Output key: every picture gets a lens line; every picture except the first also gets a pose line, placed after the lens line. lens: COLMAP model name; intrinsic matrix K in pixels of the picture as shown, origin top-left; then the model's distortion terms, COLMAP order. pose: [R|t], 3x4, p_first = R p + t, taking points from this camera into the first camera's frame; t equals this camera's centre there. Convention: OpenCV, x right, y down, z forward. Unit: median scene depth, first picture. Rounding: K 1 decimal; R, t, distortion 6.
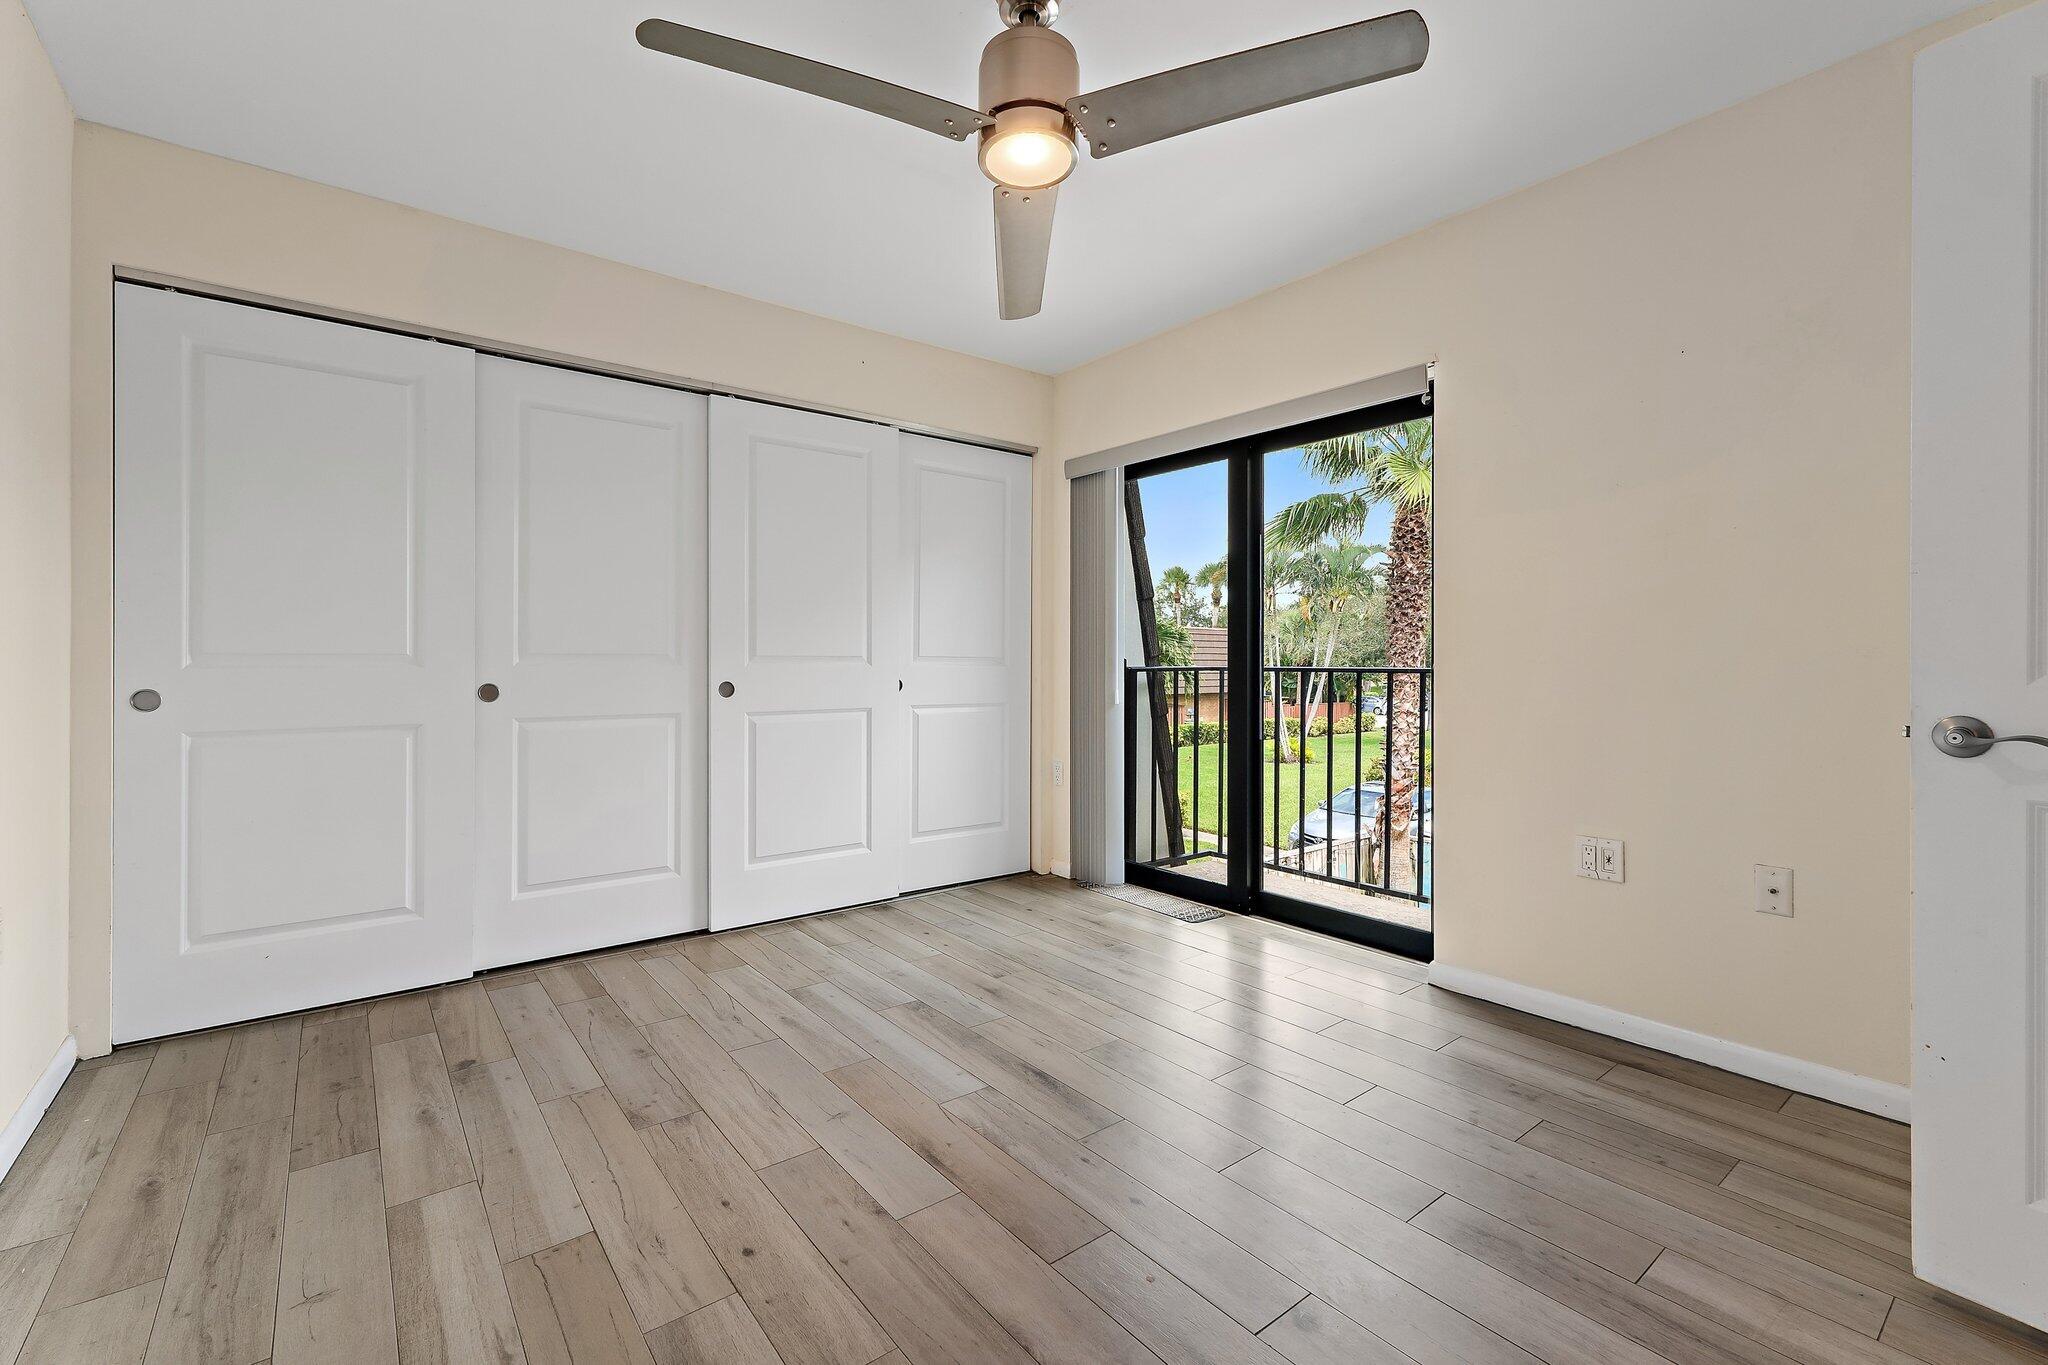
lens RADIAL K [[920.3, 0, 1021.1], [0, 920.3, 662.1], [0, 0, 1]] dist [0.000054, -0.000051]
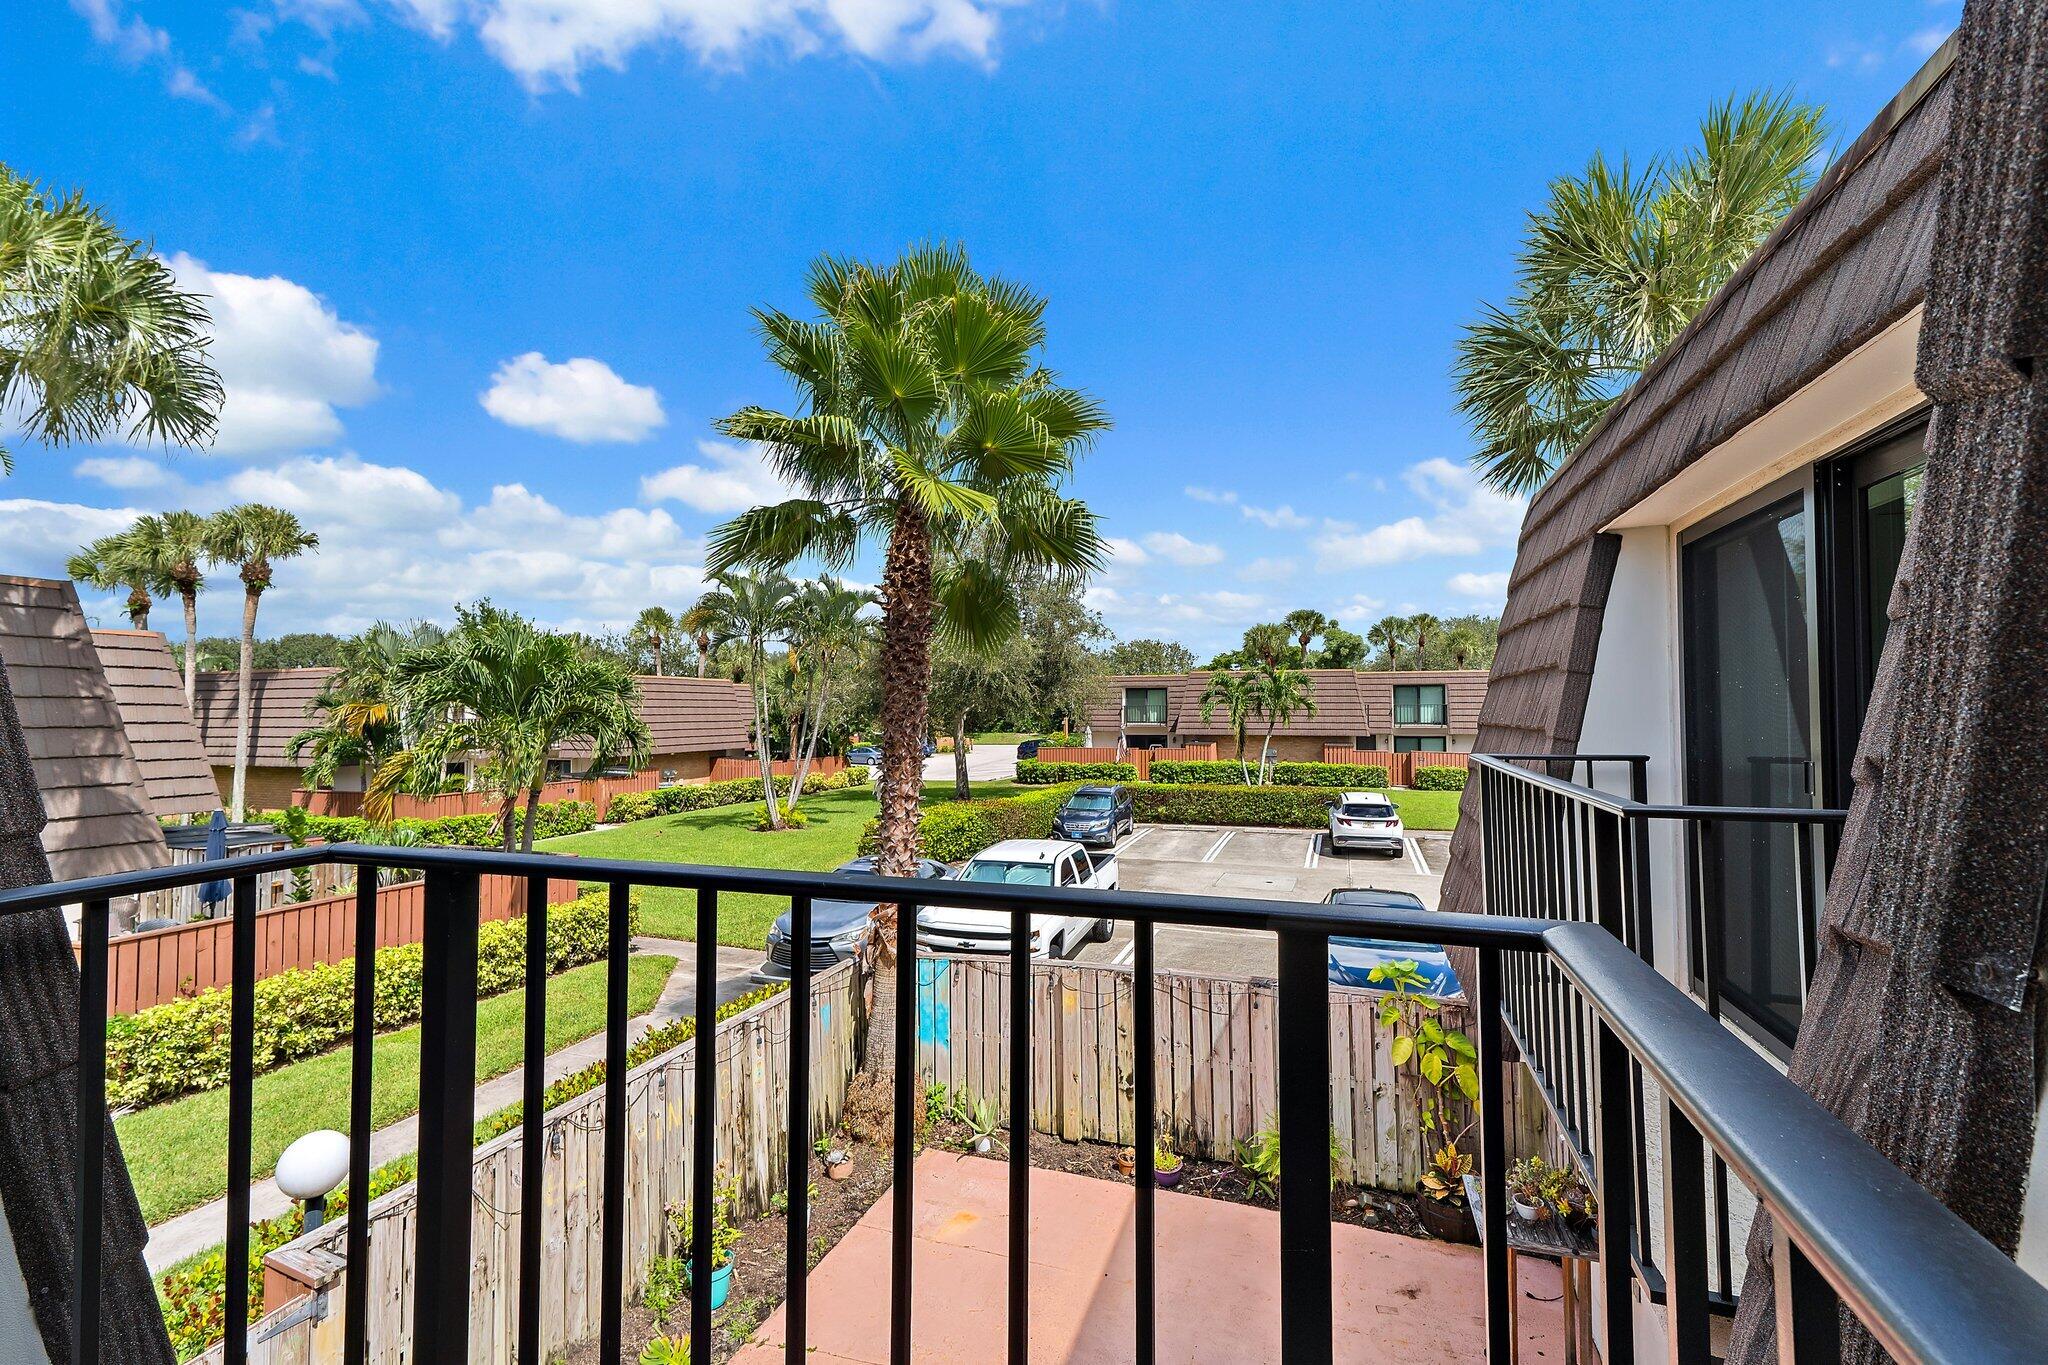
lens RADIAL K [[902.3, 0, 1036.3], [0, 902.3, 689.5], [0, 0, 1]] dist [0.000184, -0.000008]
pose [[0.851844, 0.013545, 0.523621, 0.049650], [-0.000565, 0.999689, -0.024942, -0.006101], [-0.523796, 0.020951, 0.851586, 0.127406]]
